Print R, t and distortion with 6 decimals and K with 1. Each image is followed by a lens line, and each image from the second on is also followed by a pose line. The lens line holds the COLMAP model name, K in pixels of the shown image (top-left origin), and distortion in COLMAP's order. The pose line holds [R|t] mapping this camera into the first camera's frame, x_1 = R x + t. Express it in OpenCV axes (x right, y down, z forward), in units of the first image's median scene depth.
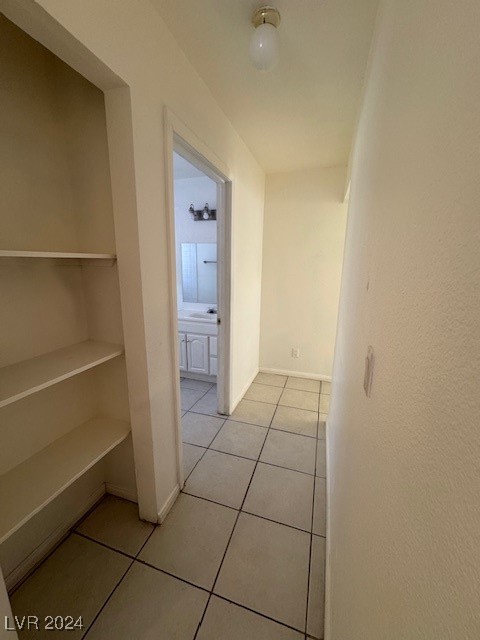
lens RADIAL K [[255.9, 0, 240.3], [0, 255.9, 318.1], [0, 0, 1]] dist [-0.008090, -0.000289]
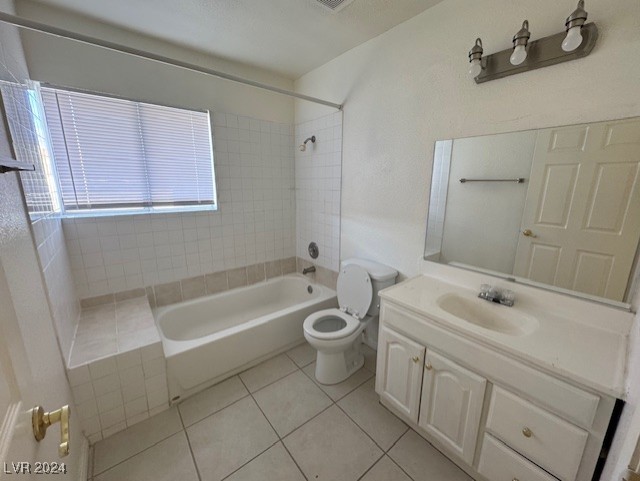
lens RADIAL K [[255.9, 0, 321.6], [0, 255.9, 240.3], [0, 0, 1]] dist [-0.008090, -0.000289]
pose [[0.839533, 0.111753, -0.531691, -0.150083], [-0.106717, 0.993472, 0.040307, -0.116489], [0.532725, 0.022902, 0.845979, 0.536885]]
